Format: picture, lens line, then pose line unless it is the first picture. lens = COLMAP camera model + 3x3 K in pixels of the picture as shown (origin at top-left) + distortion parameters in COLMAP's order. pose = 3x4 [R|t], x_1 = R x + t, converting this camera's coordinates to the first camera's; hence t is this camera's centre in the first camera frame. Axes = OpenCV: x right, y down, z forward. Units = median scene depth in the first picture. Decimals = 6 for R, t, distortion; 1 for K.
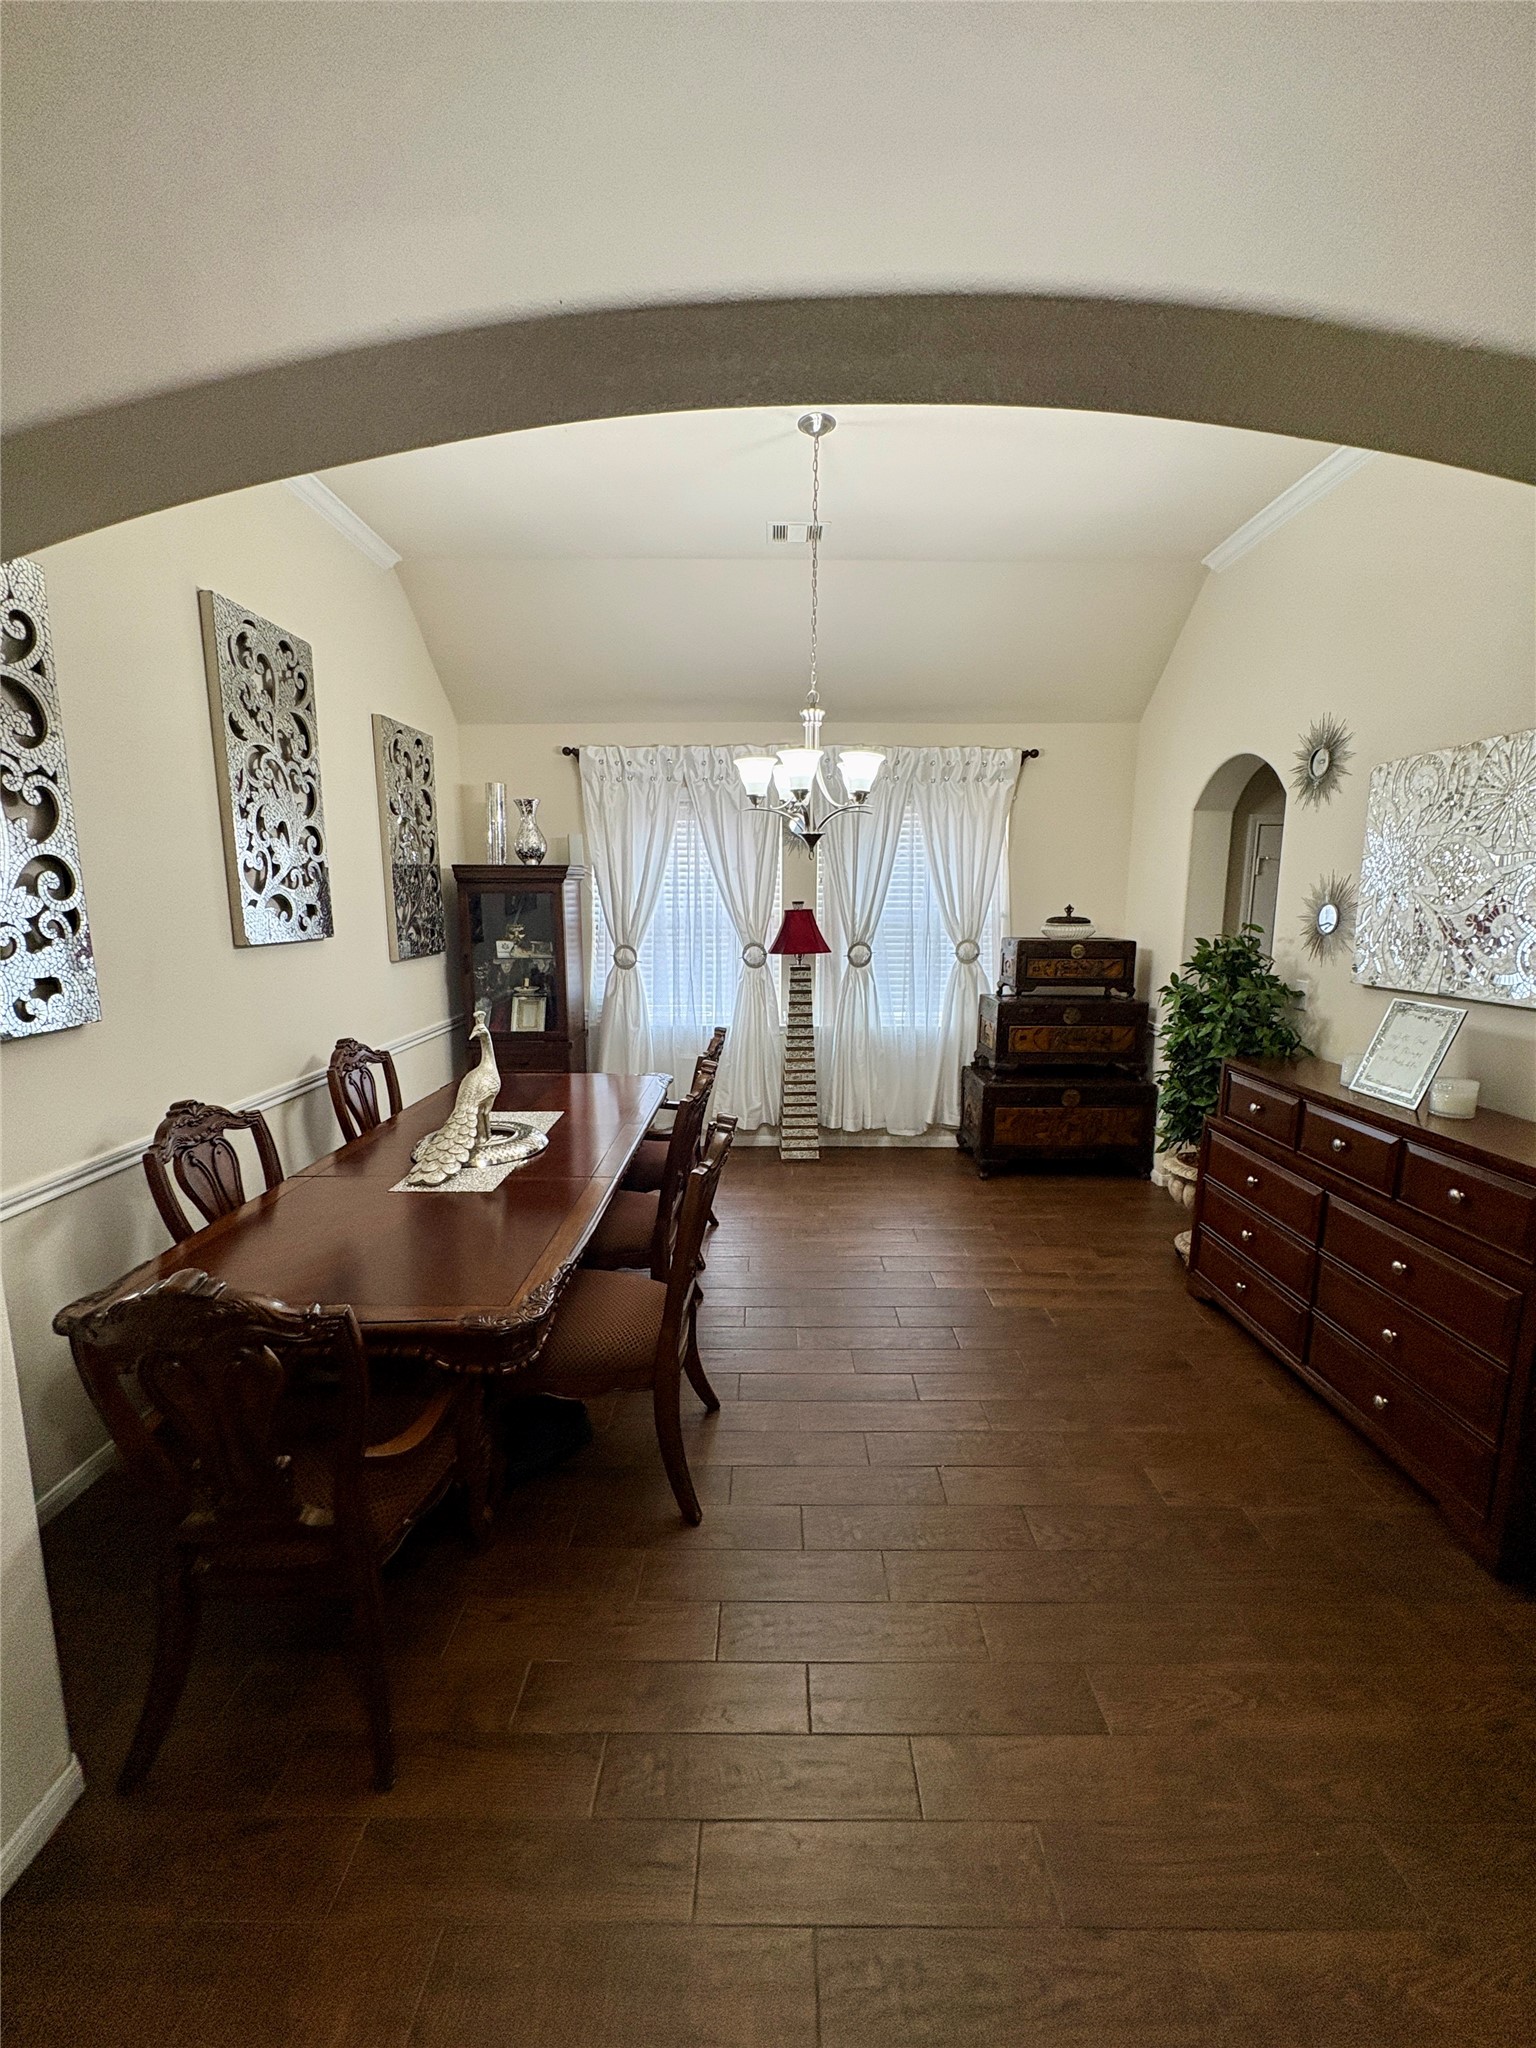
lens RADIAL K [[812.4, 0, 765.7], [0, 812.4, 1019.4], [0, 0, 1]] dist [-0.001125, 0.000170]
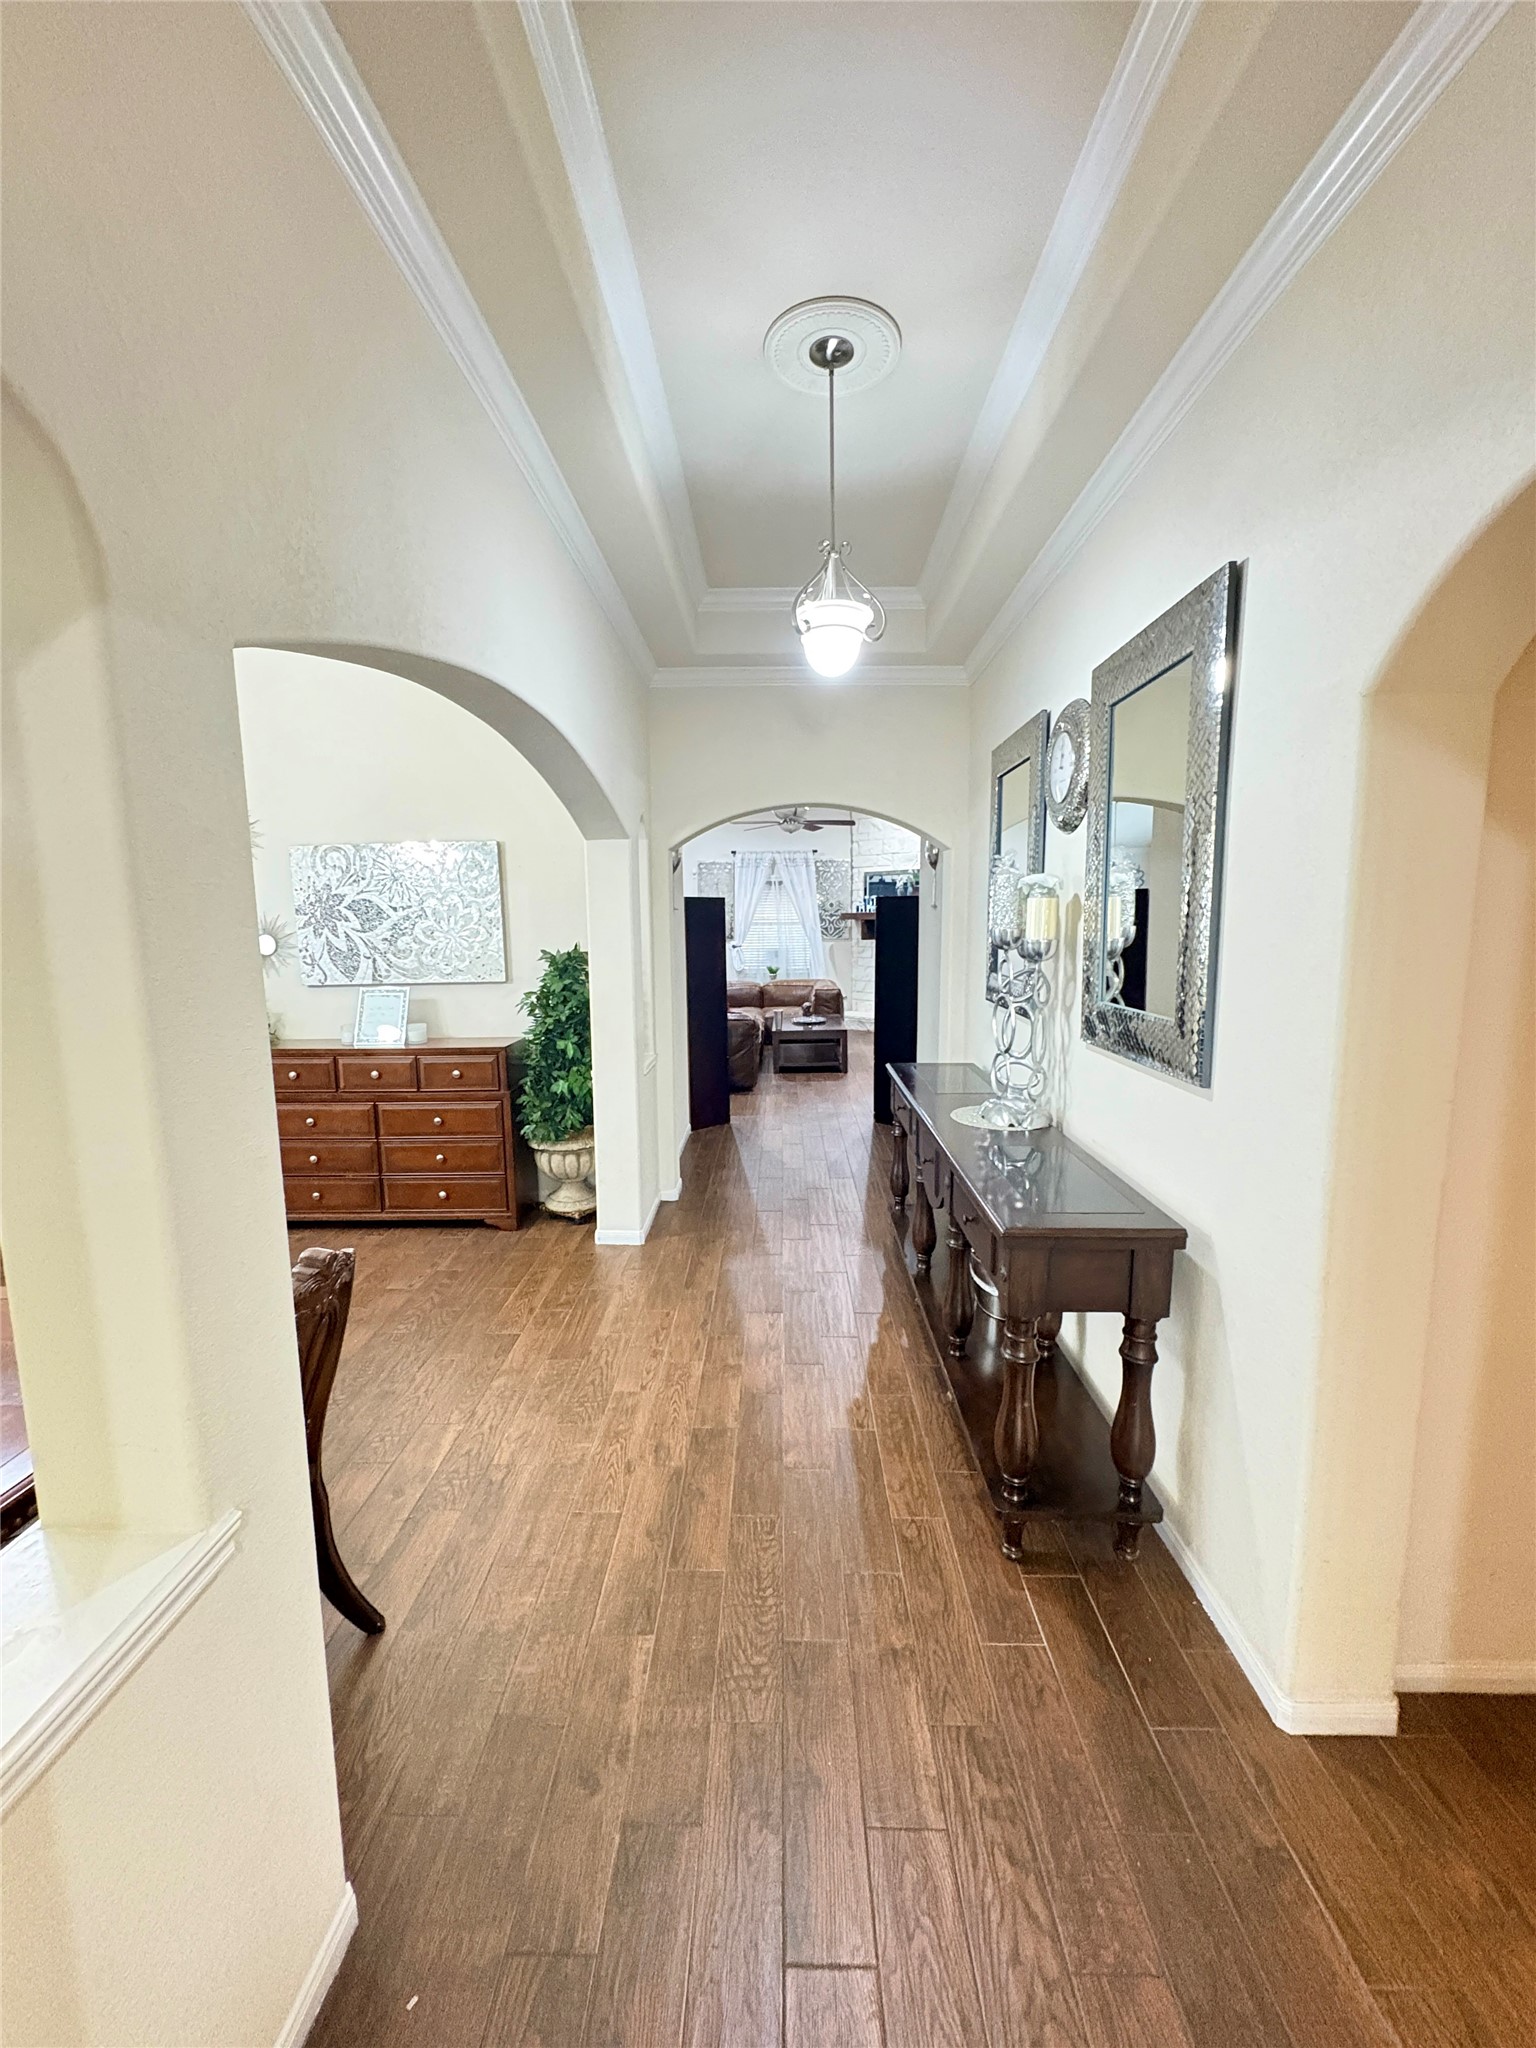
lens RADIAL K [[812.4, 0, 765.8], [0, 812.4, 1016.3], [0, 0, 1]] dist [-0.001125, 0.000170]
pose [[0.014330, -0.128209, 0.991644, -0.957691], [0.164270, 0.978572, 0.124145, -0.041943], [-0.986311, 0.161118, 0.035083, 0.113670]]
